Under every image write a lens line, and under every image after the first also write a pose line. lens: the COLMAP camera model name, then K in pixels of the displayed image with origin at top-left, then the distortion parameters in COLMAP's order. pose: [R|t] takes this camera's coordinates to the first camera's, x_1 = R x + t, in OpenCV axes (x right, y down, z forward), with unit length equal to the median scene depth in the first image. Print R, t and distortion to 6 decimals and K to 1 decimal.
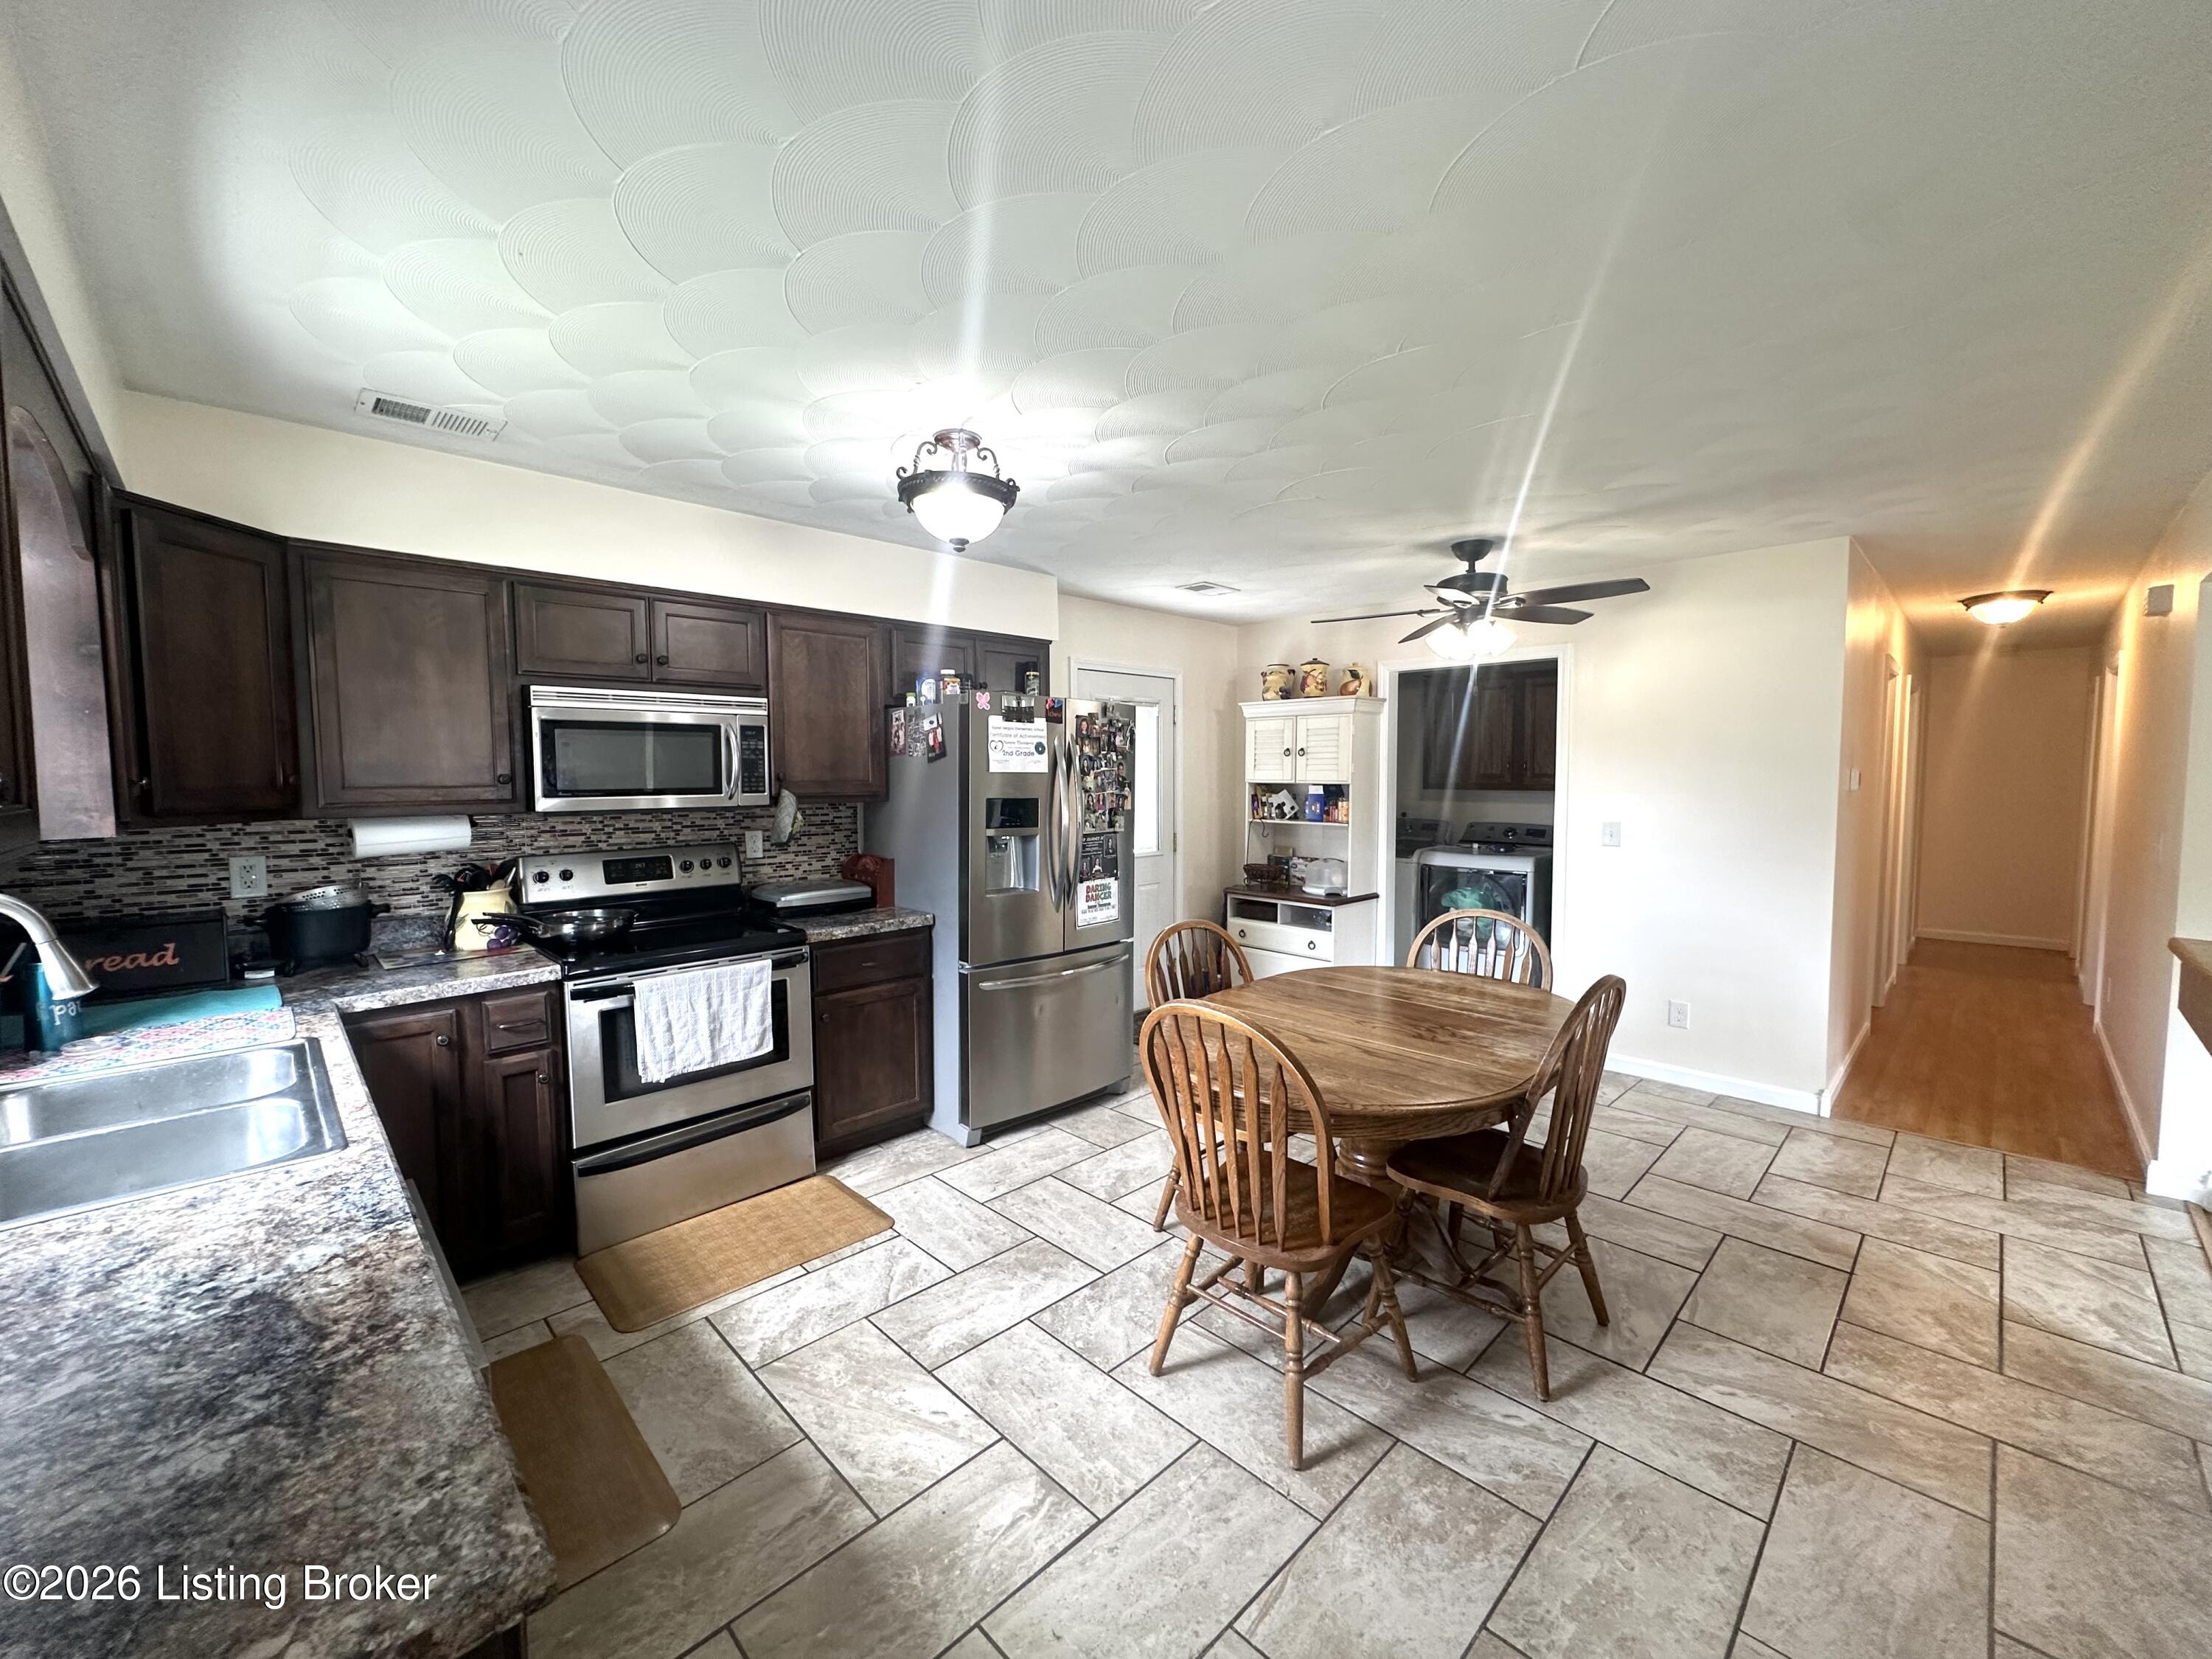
lens RADIAL K [[884.9, 0, 1108.3], [0, 884.9, 830.0], [0, 0, 1]] dist [-0.003912, 0.001236]
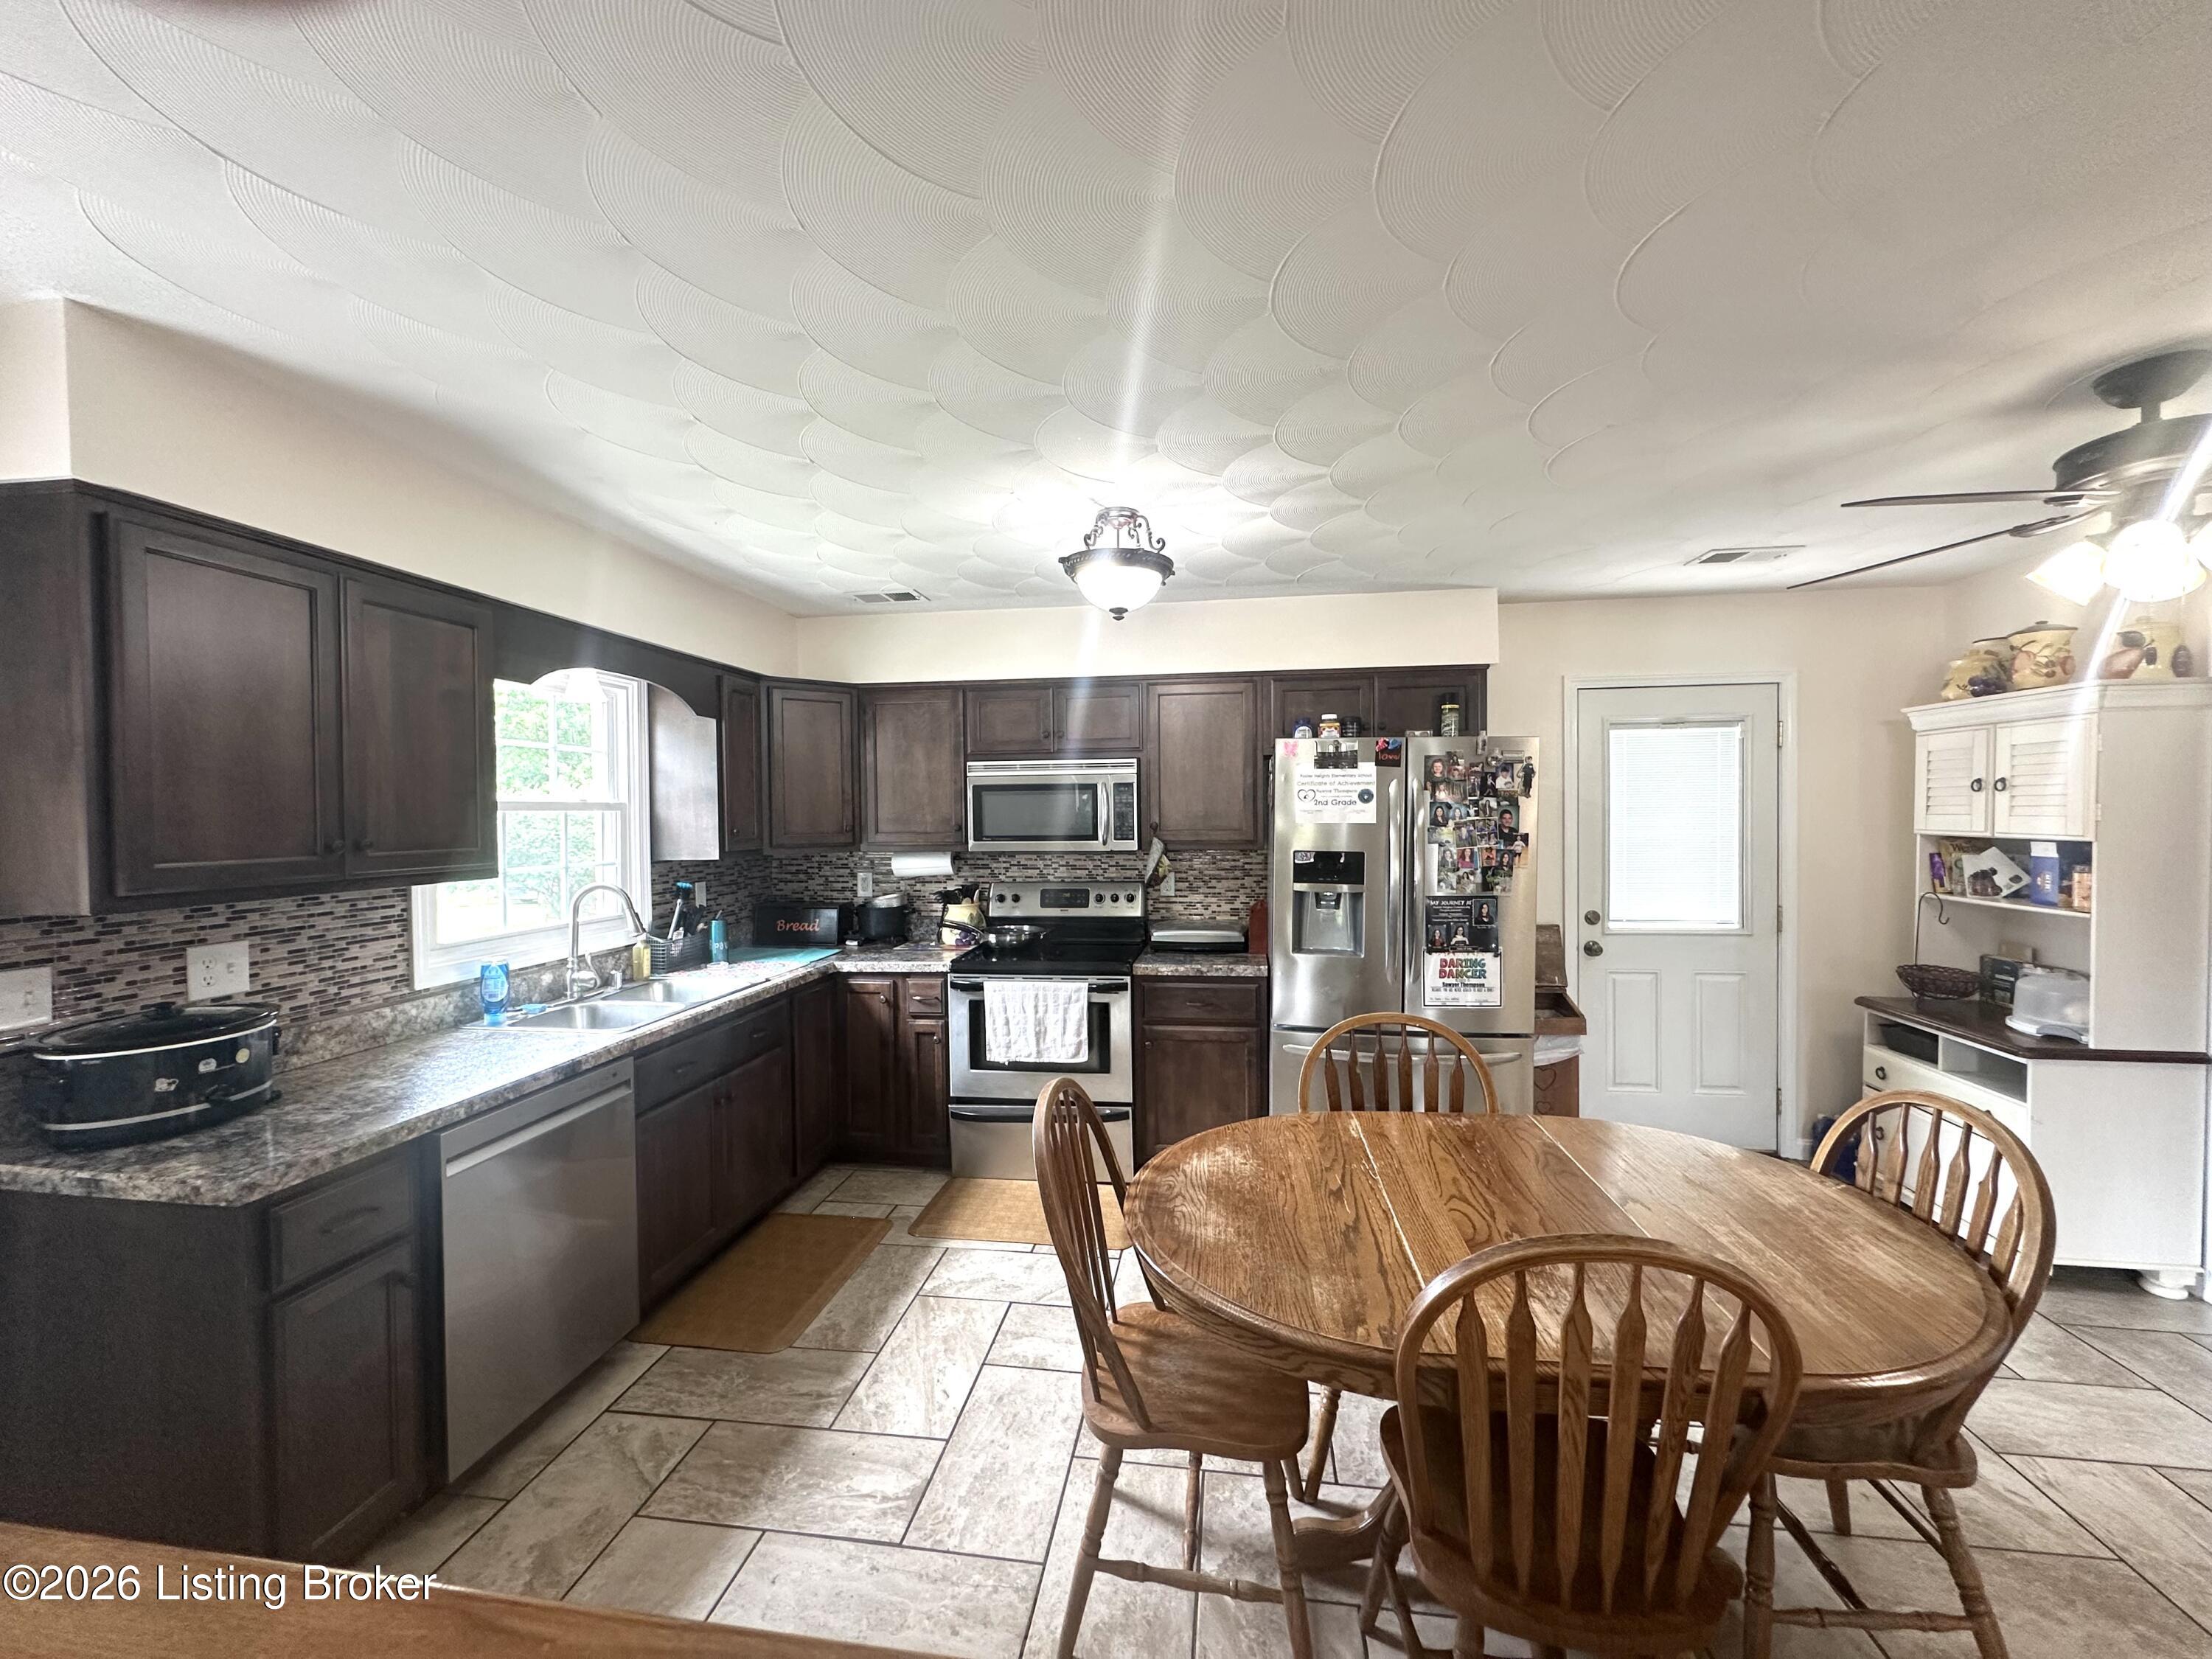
lens RADIAL K [[884.9, 0, 1112.1], [0, 884.9, 832.3], [0, 0, 1]] dist [-0.003912, 0.001236]
pose [[0.602731, 0.015517, -0.797793, 0.522420], [-0.044949, 0.998884, -0.014531, -0.034334], [0.796677, 0.044618, 0.602756, 0.283715]]
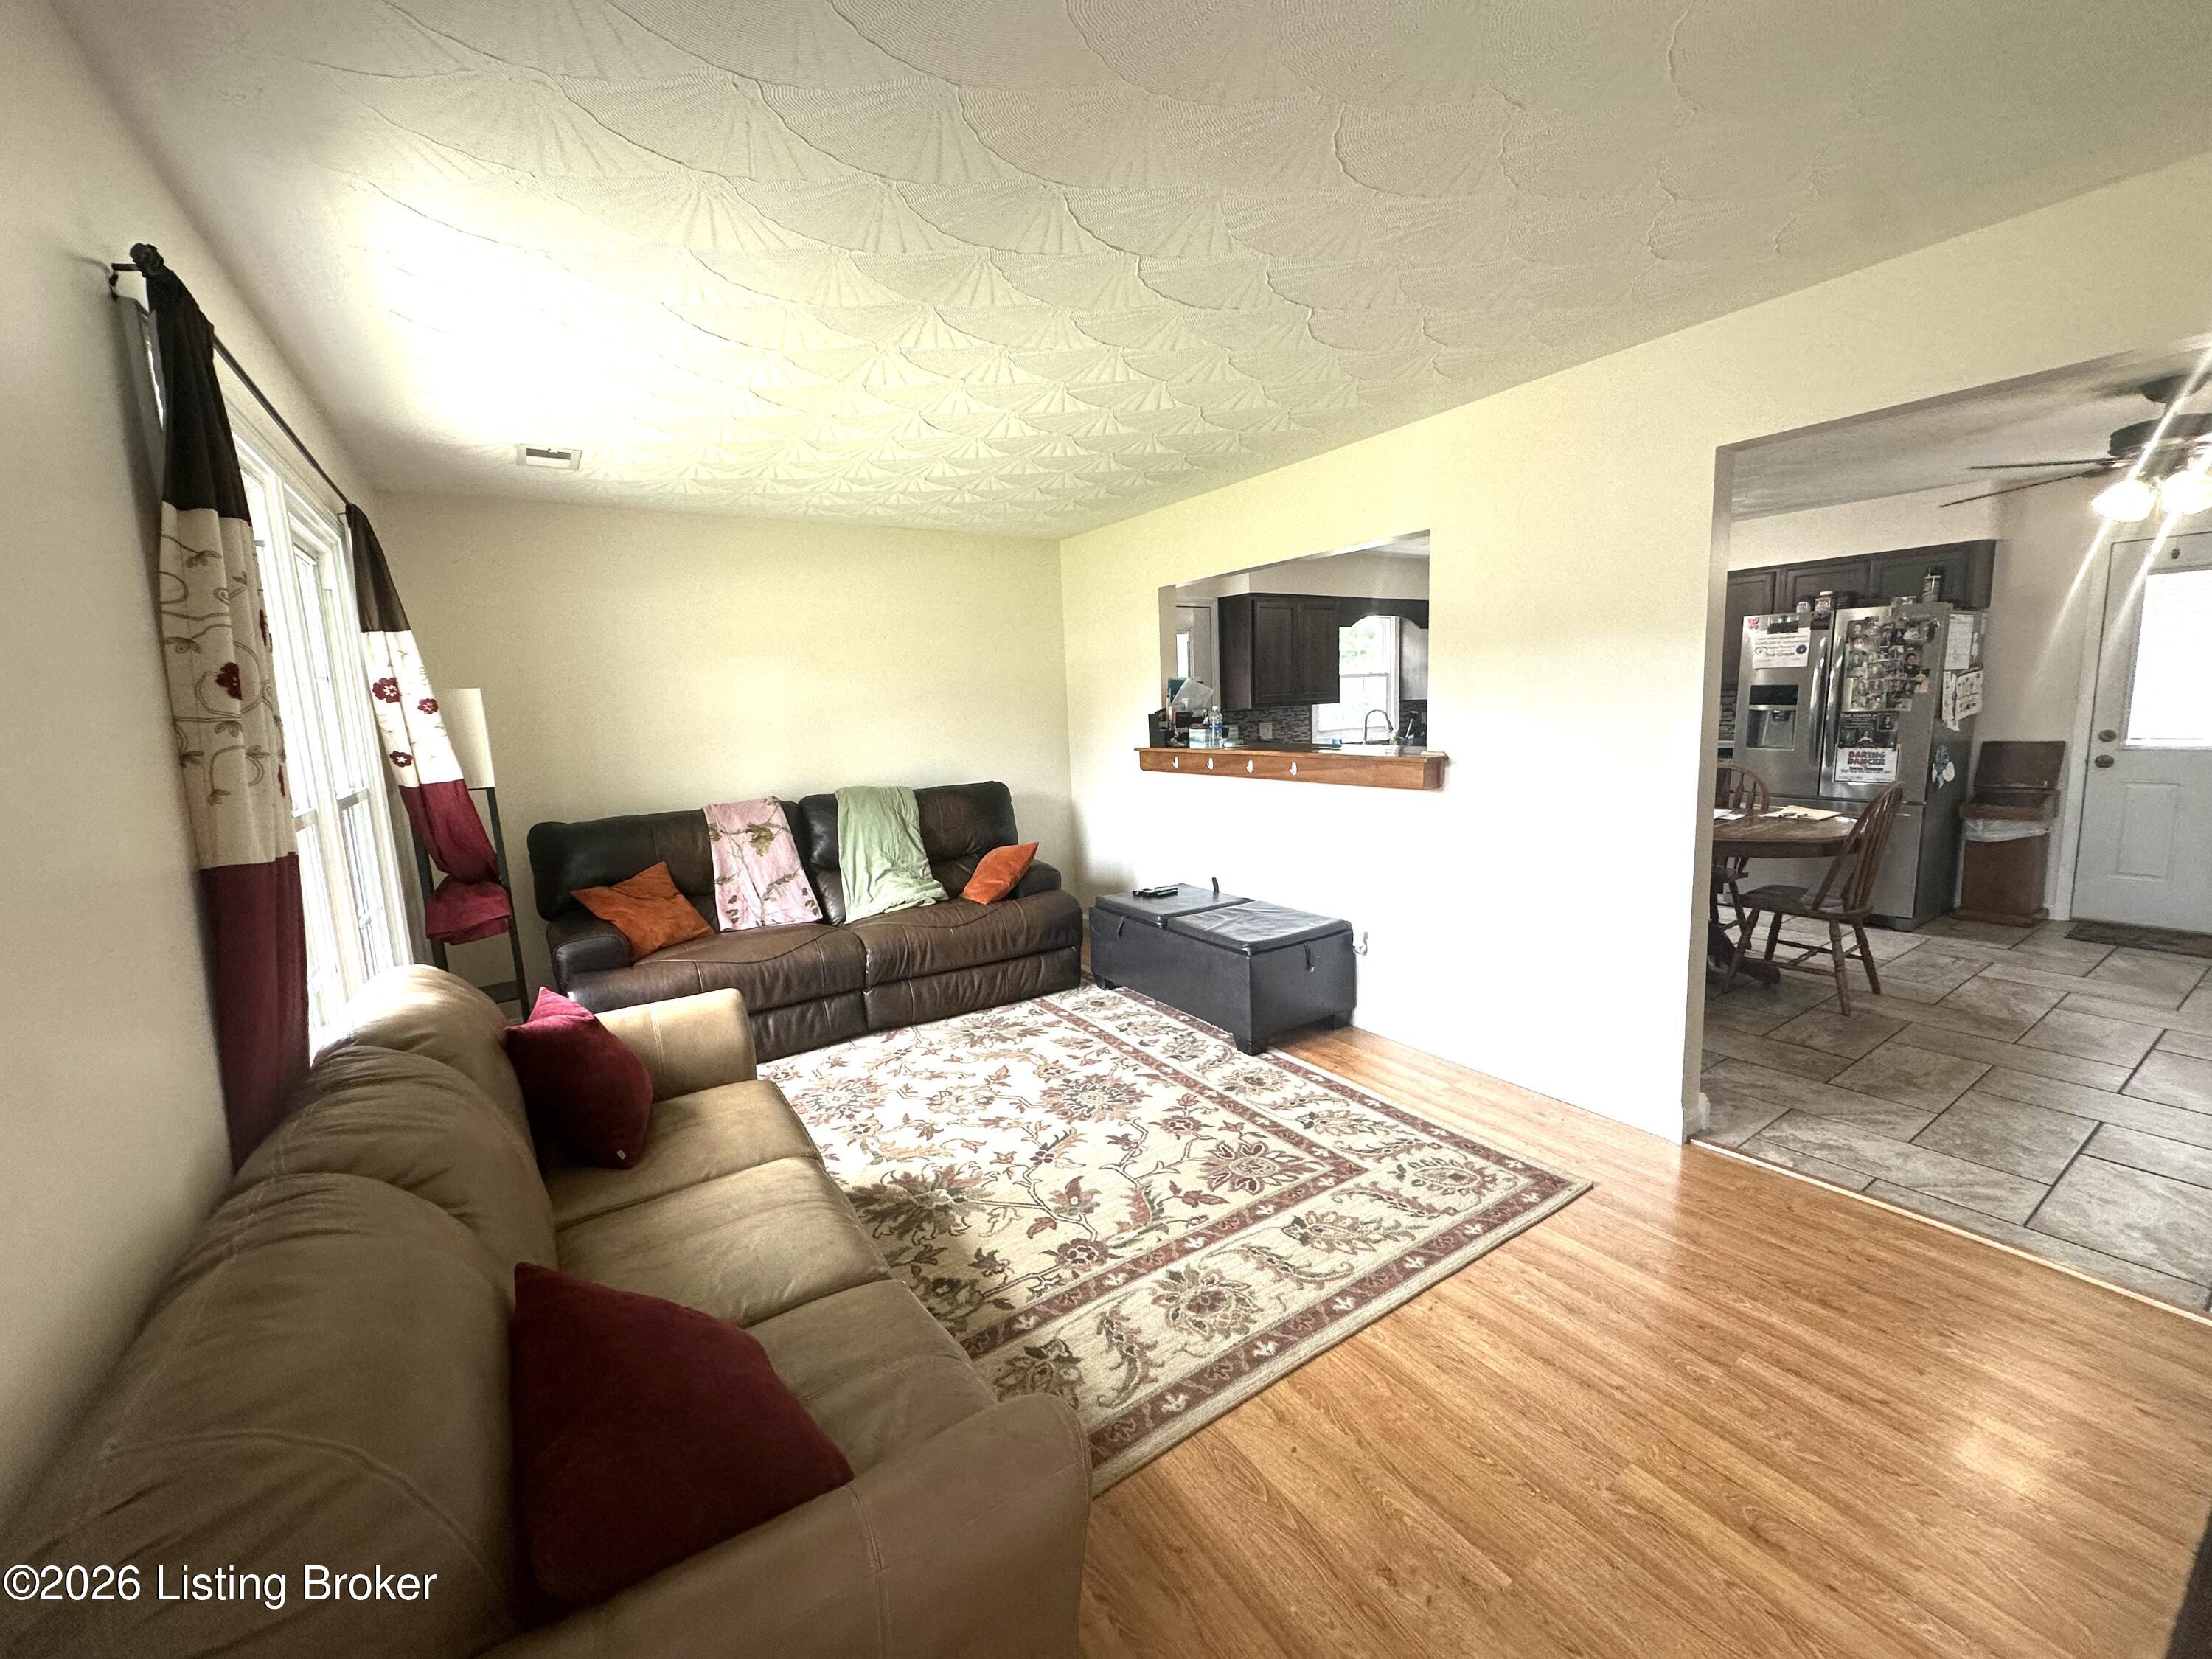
lens RADIAL K [[884.9, 0, 1110.2], [0, 884.9, 832.5], [0, 0, 1]] dist [-0.003912, 0.001236]
pose [[-0.188728, 0.155097, -0.969704, 1.706100], [-0.022672, 0.986498, 0.162195, -0.006987], [0.981768, 0.052596, -0.182663, 0.191906]]
